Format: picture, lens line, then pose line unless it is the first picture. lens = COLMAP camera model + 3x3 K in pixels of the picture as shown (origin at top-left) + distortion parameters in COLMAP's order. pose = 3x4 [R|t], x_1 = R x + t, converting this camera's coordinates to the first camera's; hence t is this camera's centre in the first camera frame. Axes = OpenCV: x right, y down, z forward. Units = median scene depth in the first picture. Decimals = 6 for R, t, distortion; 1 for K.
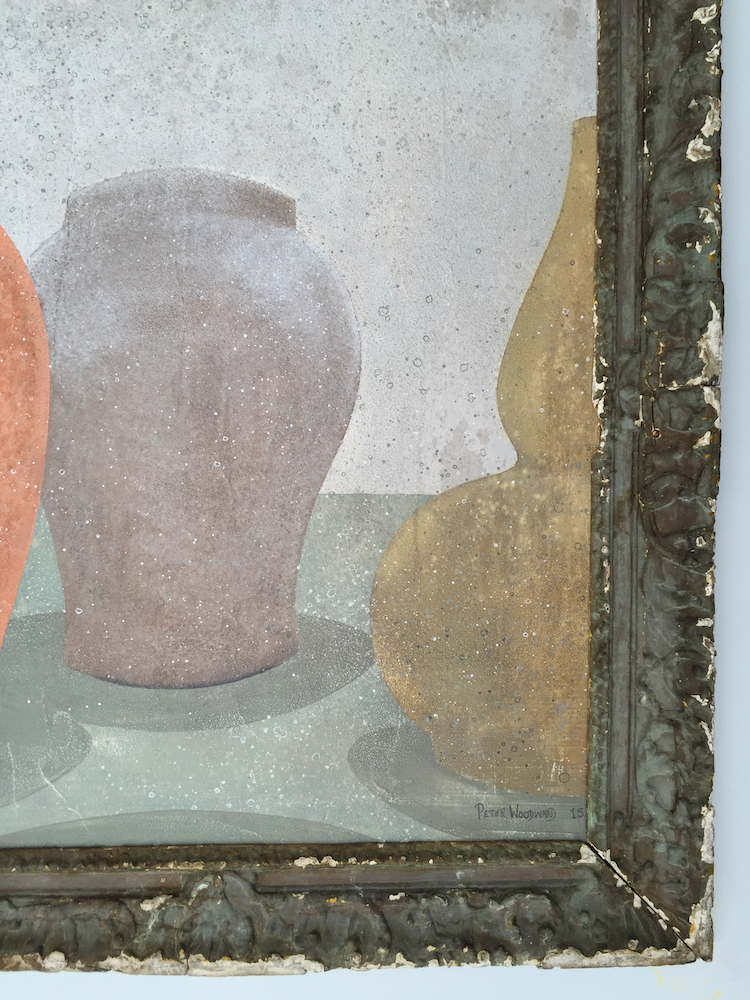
lens RADIAL K [[840.9, 0, 375.0], [0, 840.9, 500.0], [0, 0, 1]] dist [0.088996, -0.132640]
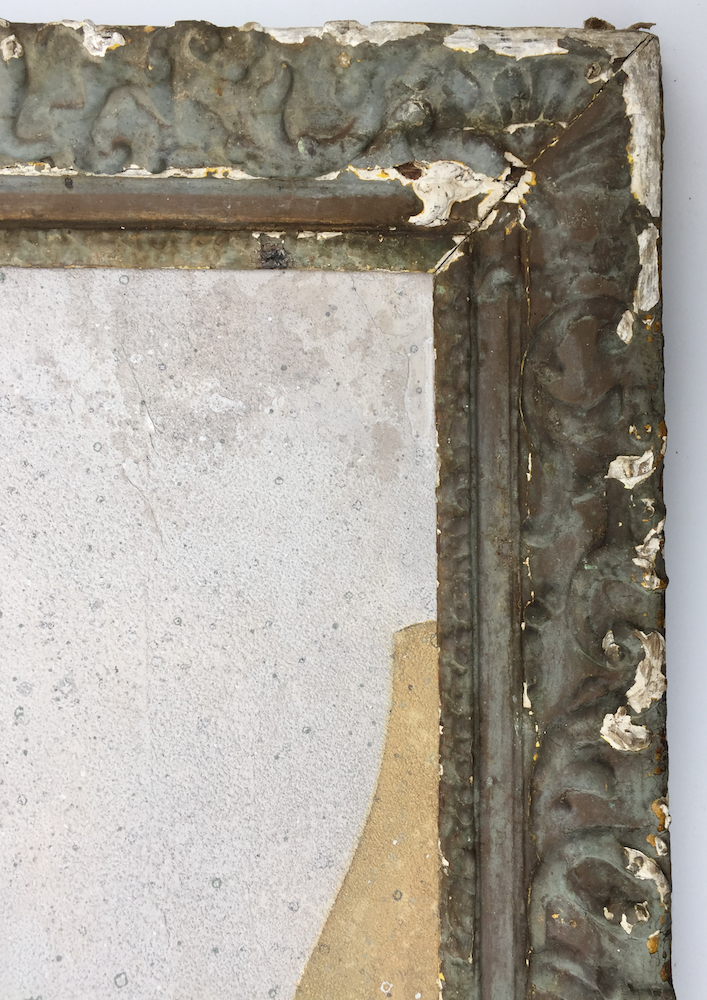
lens RADIAL K [[871.1, 0, 380.6], [0, 871.1, 500.0], [0, 0, 1]] dist [0.082436, -0.125318]
pose [[0.999932, -0.010102, 0.005837, 0.223543], [0.010136, 0.999931, -0.005866, -0.528572], [-0.005777, 0.005925, 0.999966, 0.454085]]
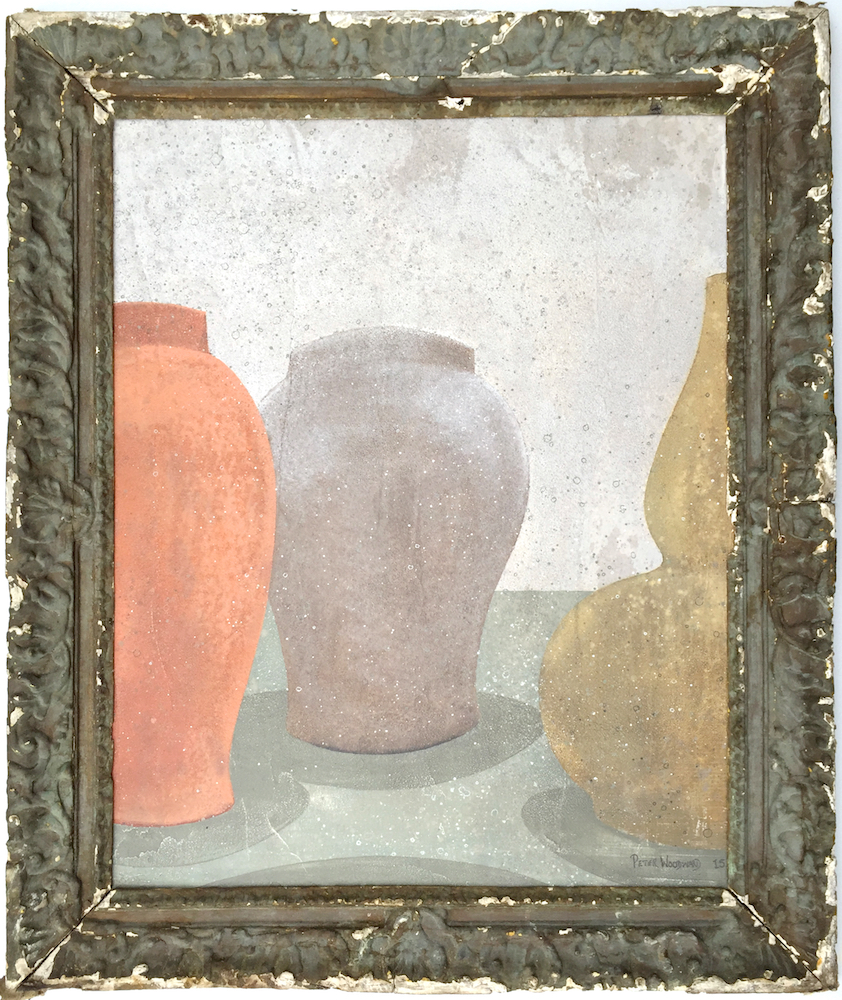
lens RADIAL K [[1022.6, 0, 421.0], [0, 1022.6, 500.0], [0, 0, 1]] dist [0.093675, -0.150212]
pose [[0.998631, -0.009153, -0.051497, -0.095515], [0.008268, 0.999815, -0.017369, -0.112385], [0.051647, 0.016919, 0.998522, -0.460544]]
